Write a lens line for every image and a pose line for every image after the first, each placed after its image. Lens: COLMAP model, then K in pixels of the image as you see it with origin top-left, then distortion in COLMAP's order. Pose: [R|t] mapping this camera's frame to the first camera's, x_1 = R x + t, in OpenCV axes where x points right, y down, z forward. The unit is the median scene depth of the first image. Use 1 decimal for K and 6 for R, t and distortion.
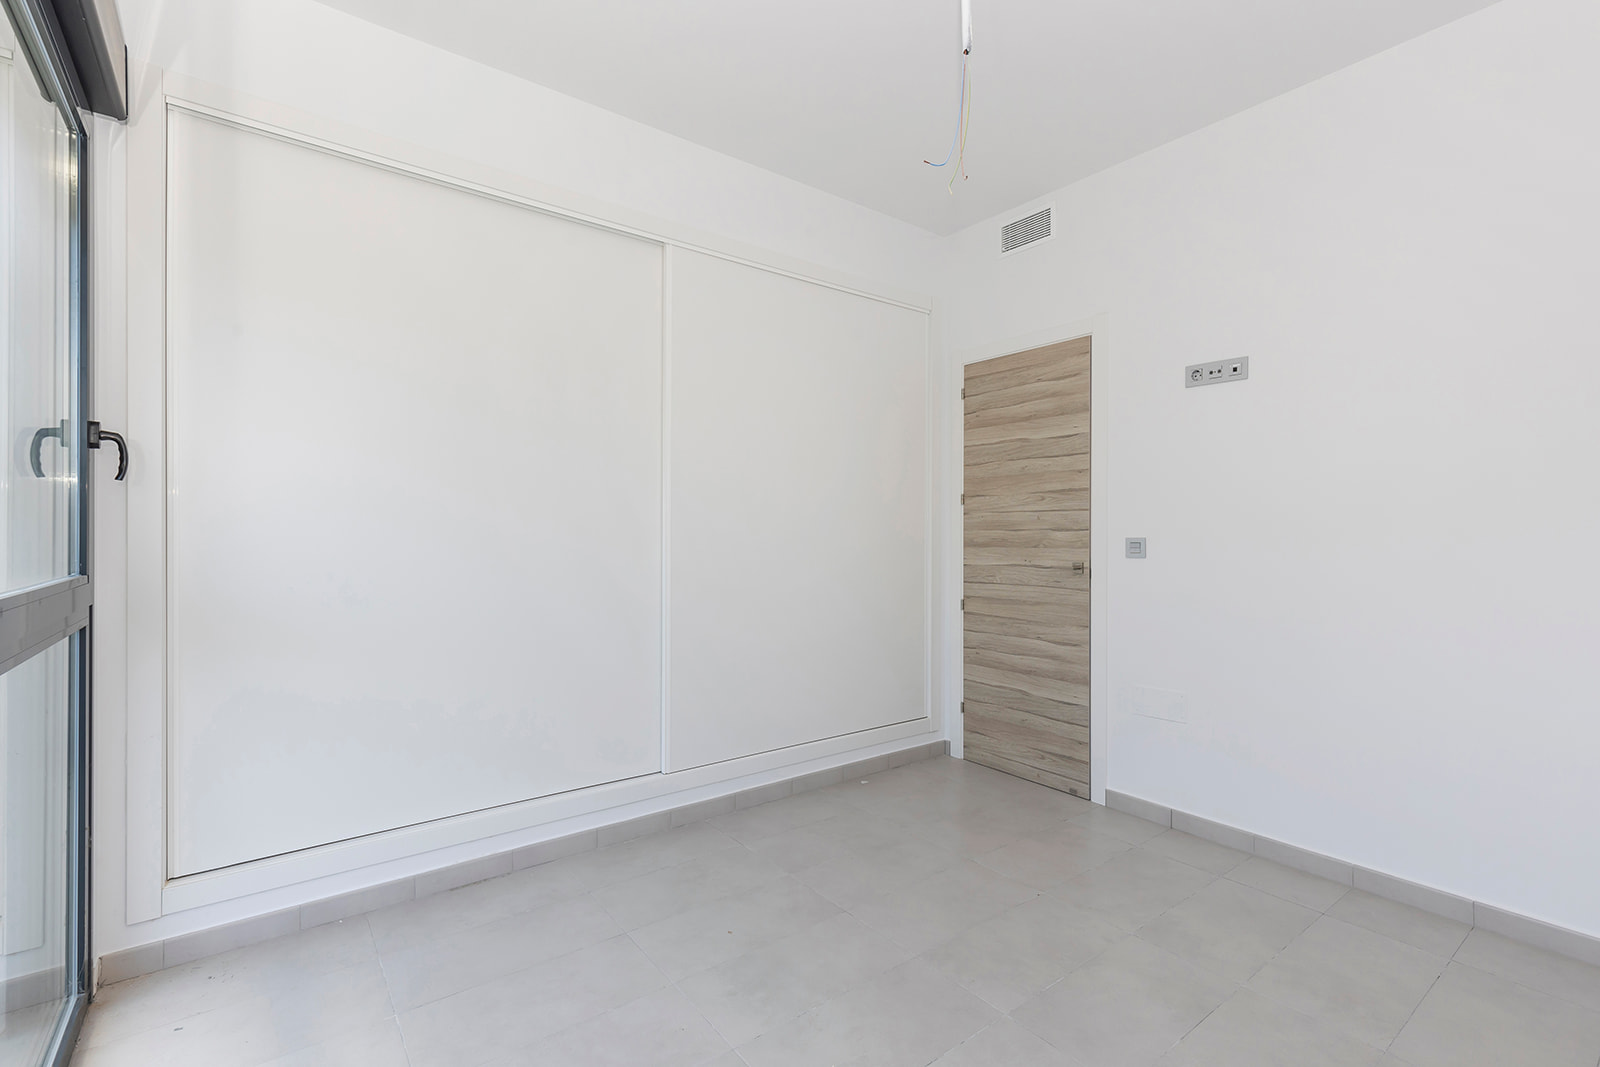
lens RADIAL K [[725.6, 0, 809.5], [0, 725.6, 535.1], [0, 0, 1]] dist [0.007849, -0.000585]
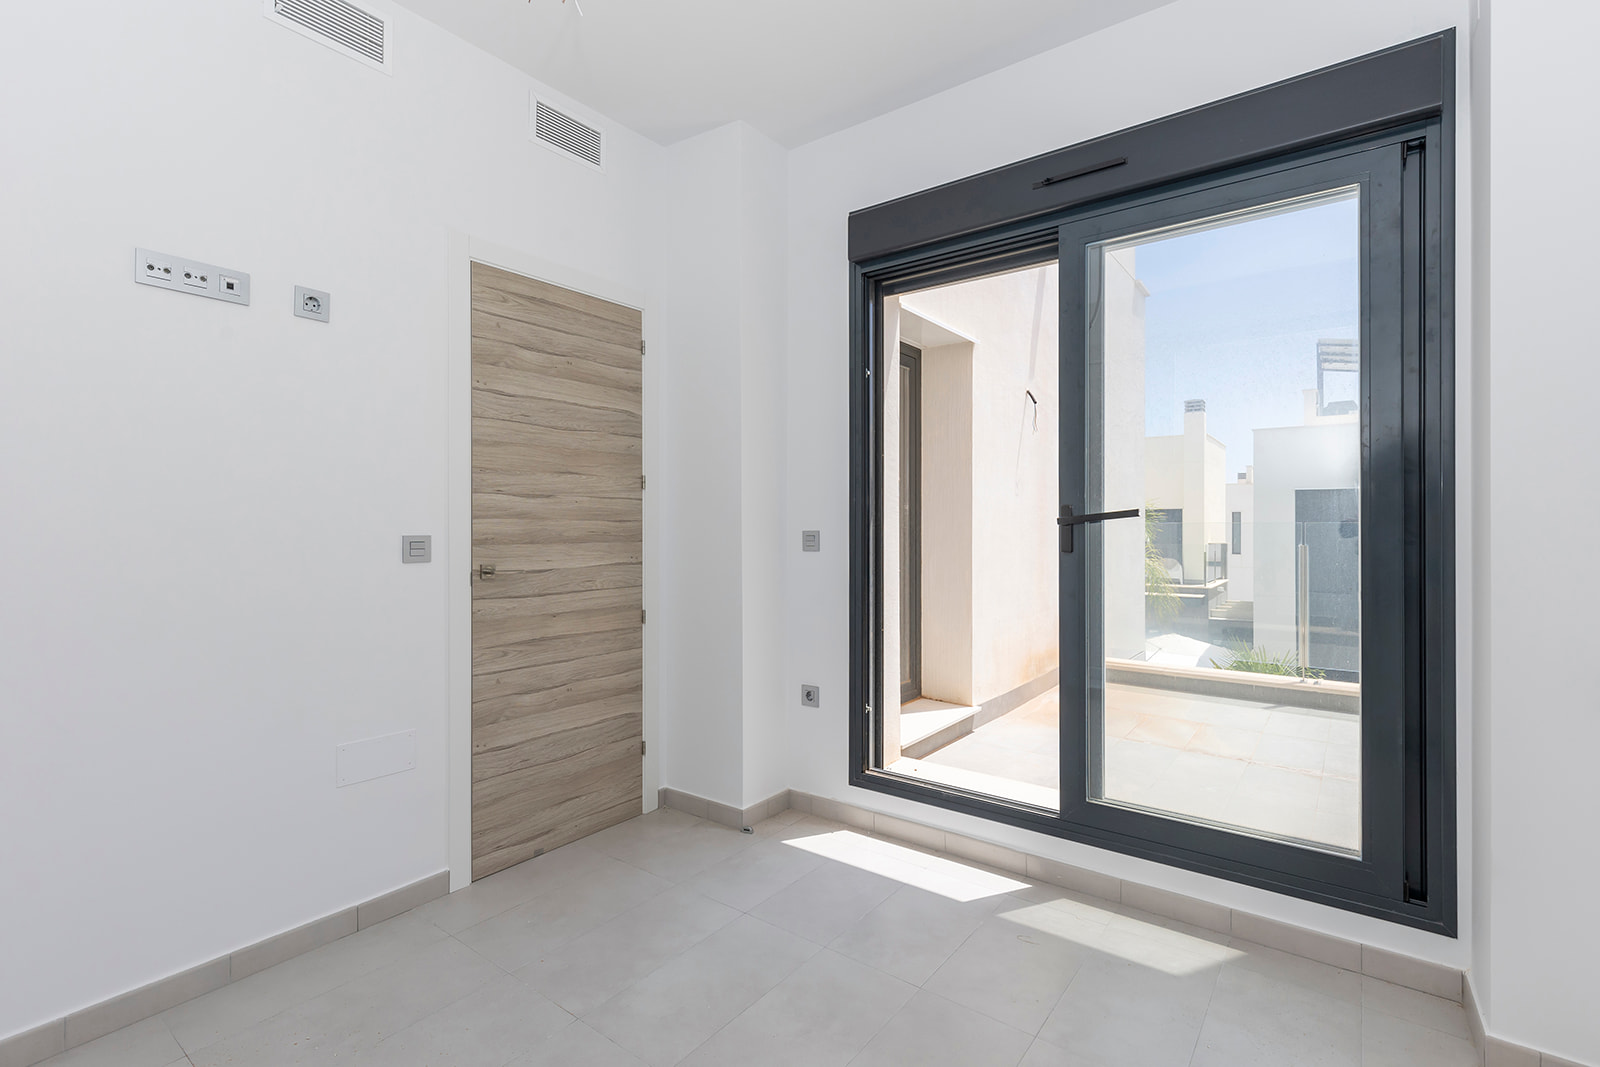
lens RADIAL K [[725.6, 0, 807.9], [0, 725.6, 538.3], [0, 0, 1]] dist [0.007849, -0.000585]
pose [[-0.243890, -0.014999, 0.969687, -0.547230], [-0.011821, 0.999852, 0.012493, -0.000251], [-0.969731, -0.008415, -0.244031, 0.979575]]
